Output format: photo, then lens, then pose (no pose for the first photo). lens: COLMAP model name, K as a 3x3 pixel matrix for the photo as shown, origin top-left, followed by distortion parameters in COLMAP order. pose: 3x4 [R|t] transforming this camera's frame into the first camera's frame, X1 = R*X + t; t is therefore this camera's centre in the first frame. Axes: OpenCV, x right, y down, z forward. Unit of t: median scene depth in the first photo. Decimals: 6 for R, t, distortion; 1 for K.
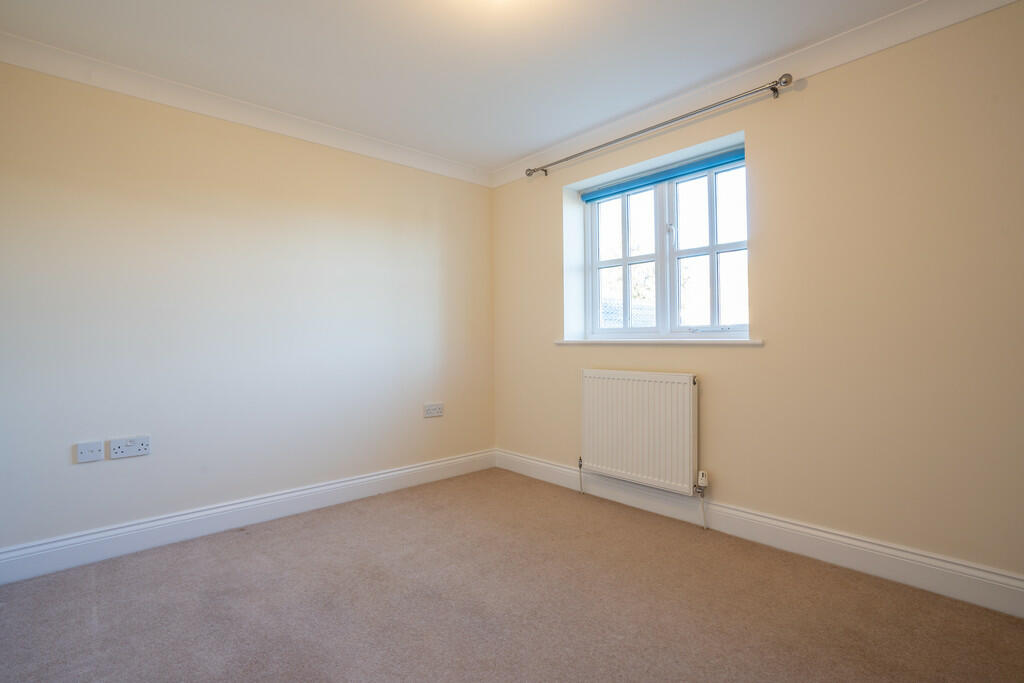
lens RADIAL K [[476.8, 0, 508.2], [0, 476.8, 344.7], [0, 0, 1]] dist [-0.032596, 0.005512]
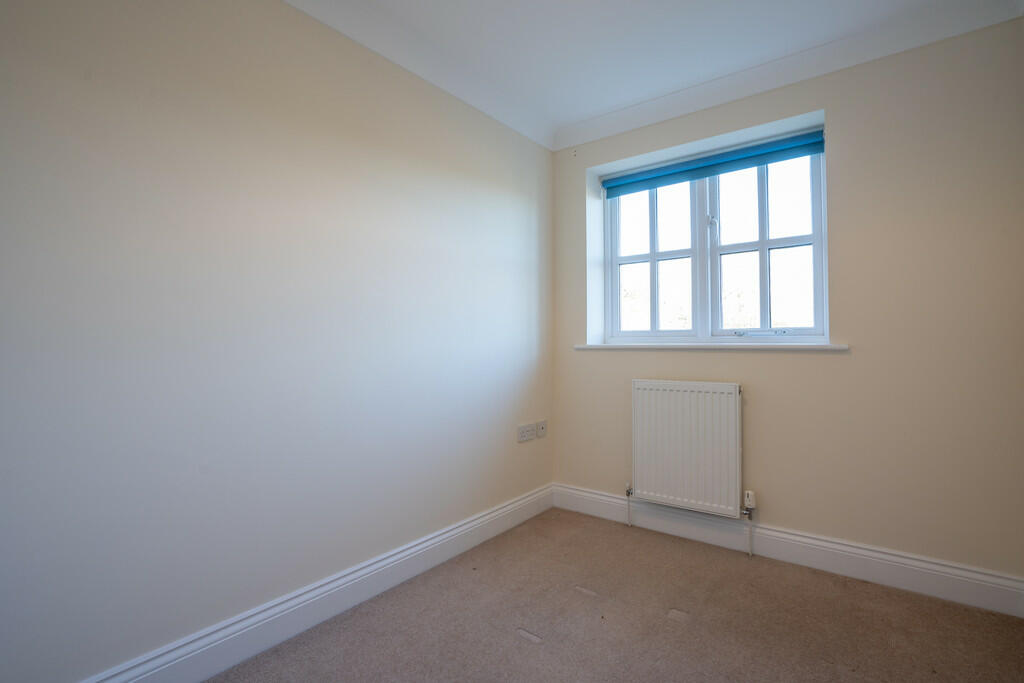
lens RADIAL K [[476.8, 0, 517.6], [0, 476.8, 336.6], [0, 0, 1]] dist [-0.032596, 0.005512]
pose [[0.986381, 0.005573, 0.164385, -0.169068], [-0.001331, 0.999664, -0.025906, -0.001761], [-0.164474, 0.025334, 0.986056, 0.180504]]
